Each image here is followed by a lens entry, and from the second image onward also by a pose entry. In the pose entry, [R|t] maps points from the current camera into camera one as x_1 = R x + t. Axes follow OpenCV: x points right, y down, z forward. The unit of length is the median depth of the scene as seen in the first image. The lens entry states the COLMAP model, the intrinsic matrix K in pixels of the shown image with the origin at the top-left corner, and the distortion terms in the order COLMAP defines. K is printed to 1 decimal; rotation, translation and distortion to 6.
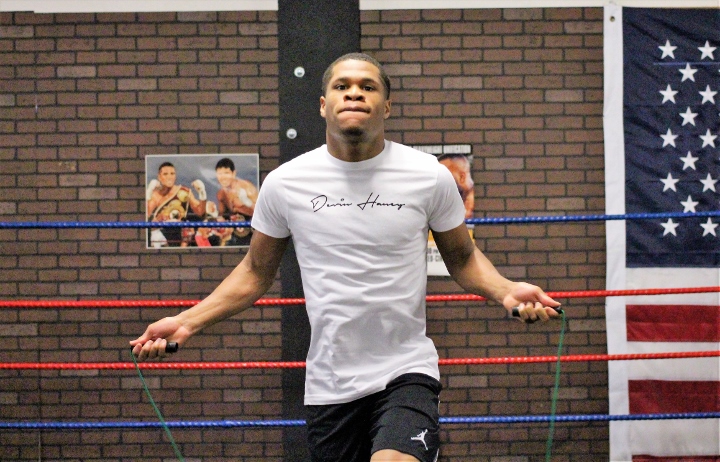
lens RADIAL K [[1295.4, 0, 359.2], [0, 1295.4, 225.4], [0, 0, 1]] dist [-0.045230, 0.000000]
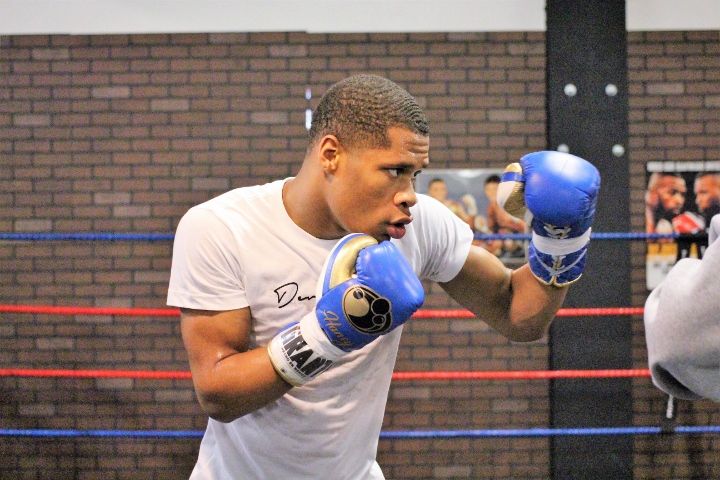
lens RADIAL K [[1258.9, 0, 383.2], [0, 1258.9, 233.9], [0, 0, 1]] dist [-0.032572, 0.000000]
pose [[0.999998, -0.000968, -0.001511, -0.190018], [0.000959, 0.999980, -0.006182, 0.001632], [0.001517, 0.006180, 0.999980, 0.000965]]
